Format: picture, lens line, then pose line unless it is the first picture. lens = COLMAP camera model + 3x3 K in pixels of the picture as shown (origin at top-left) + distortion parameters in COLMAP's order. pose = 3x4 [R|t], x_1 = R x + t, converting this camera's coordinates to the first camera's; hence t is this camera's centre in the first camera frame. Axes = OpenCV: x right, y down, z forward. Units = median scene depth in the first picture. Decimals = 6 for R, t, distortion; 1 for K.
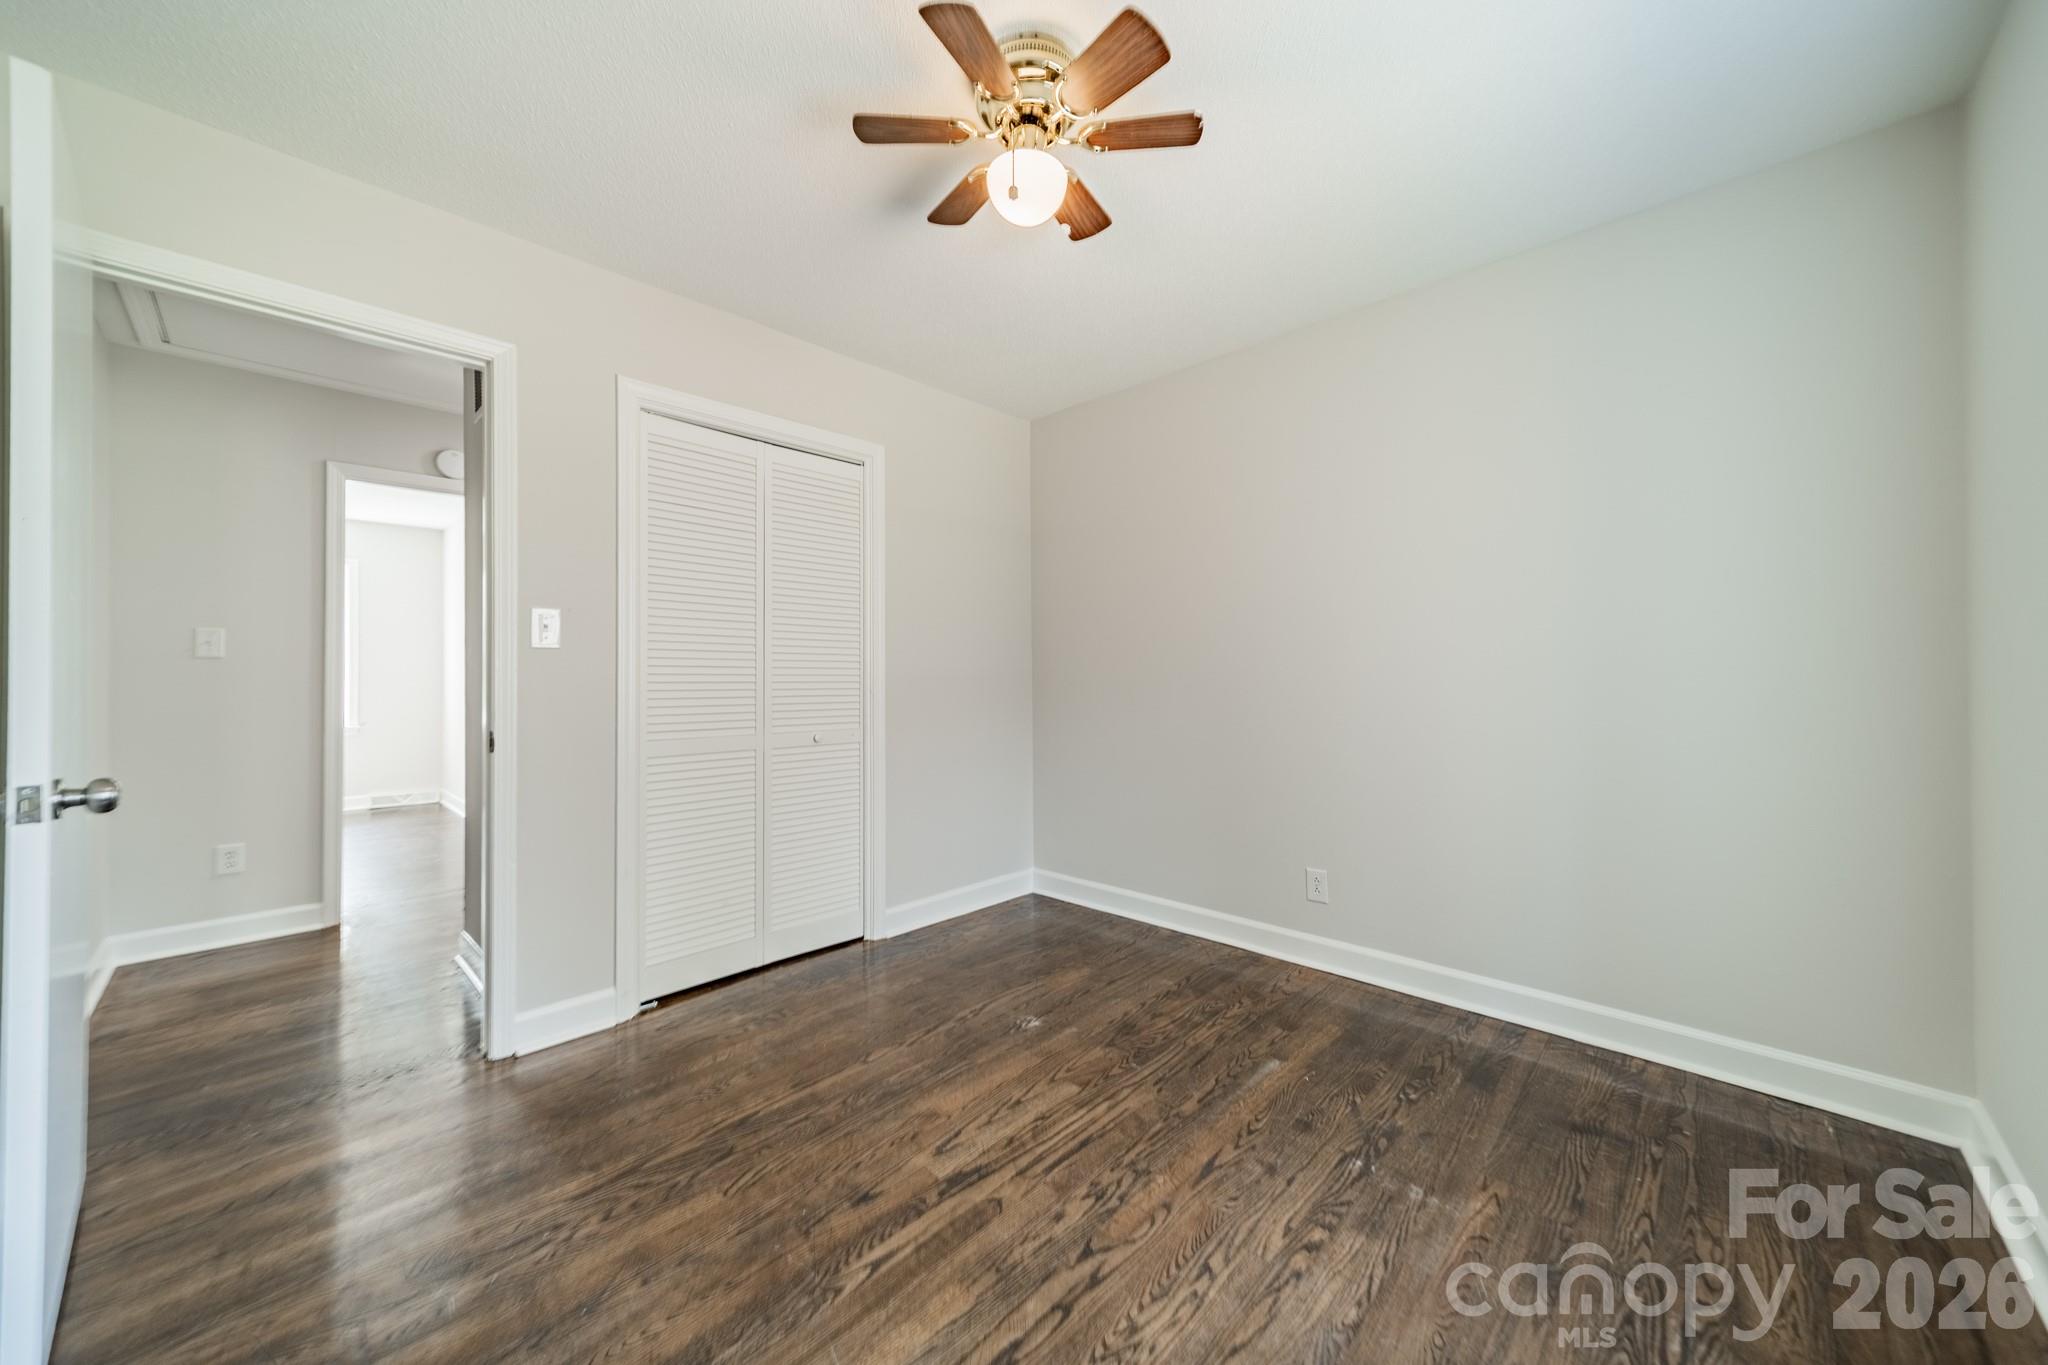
lens RADIAL K [[725.8, 0, 1029.1], [0, 725.8, 678.4], [0, 0, 1]] dist [0.007980, -0.000186]
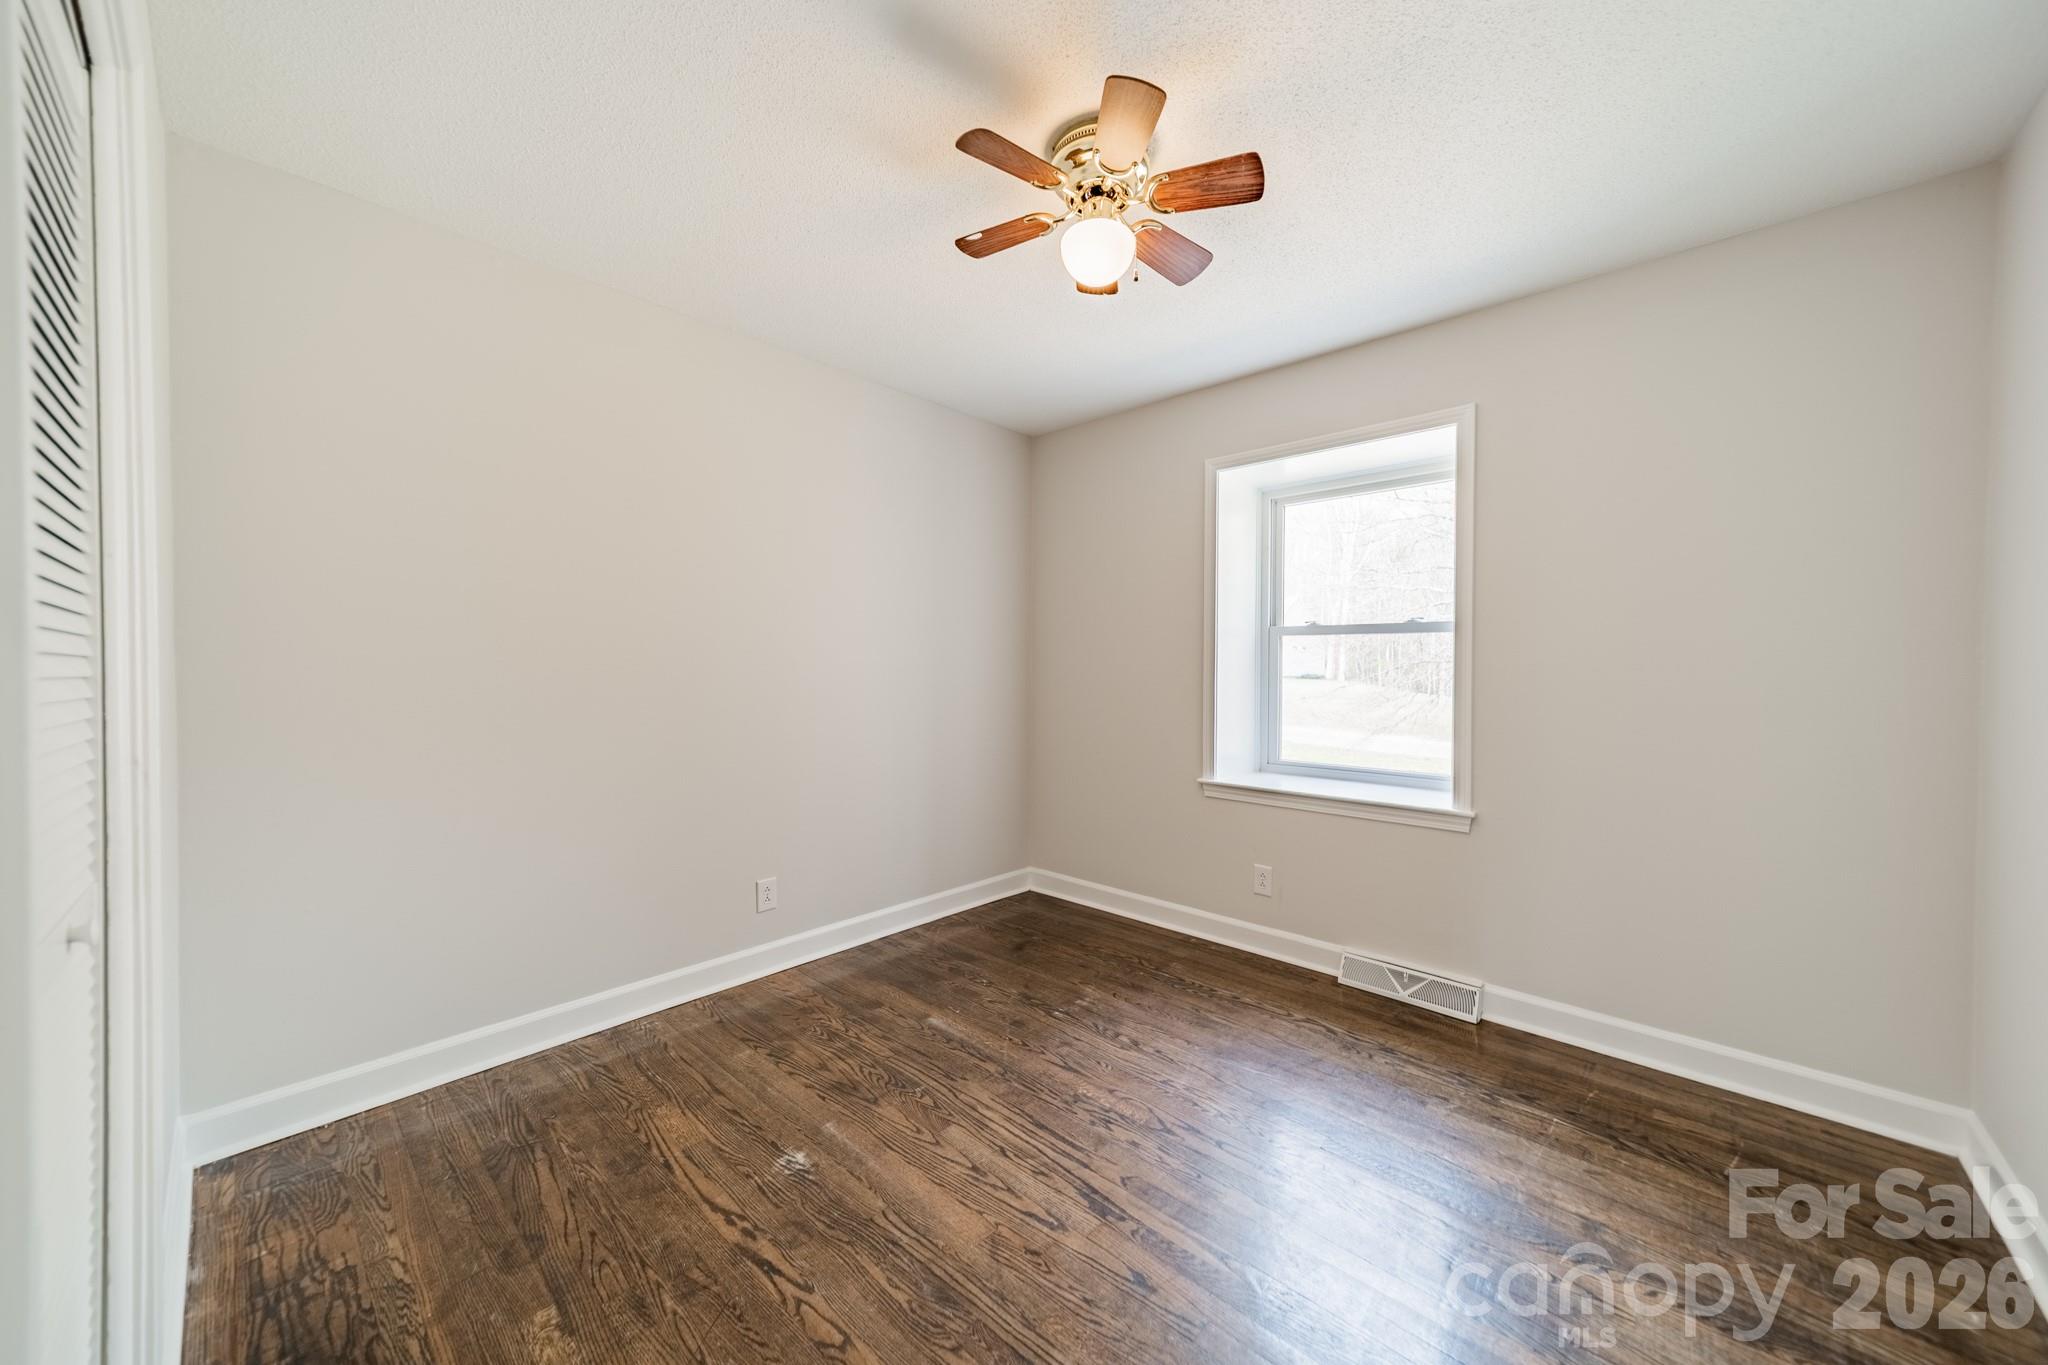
lens RADIAL K [[725.8, 0, 1029.1], [0, 725.8, 678.4], [0, 0, 1]] dist [0.007980, -0.000186]
pose [[-0.014514, -0.008762, 0.999856, -0.896194], [-0.000298, 0.999962, 0.008758, -0.040503], [-0.999895, -0.000171, -0.014516, 0.913716]]
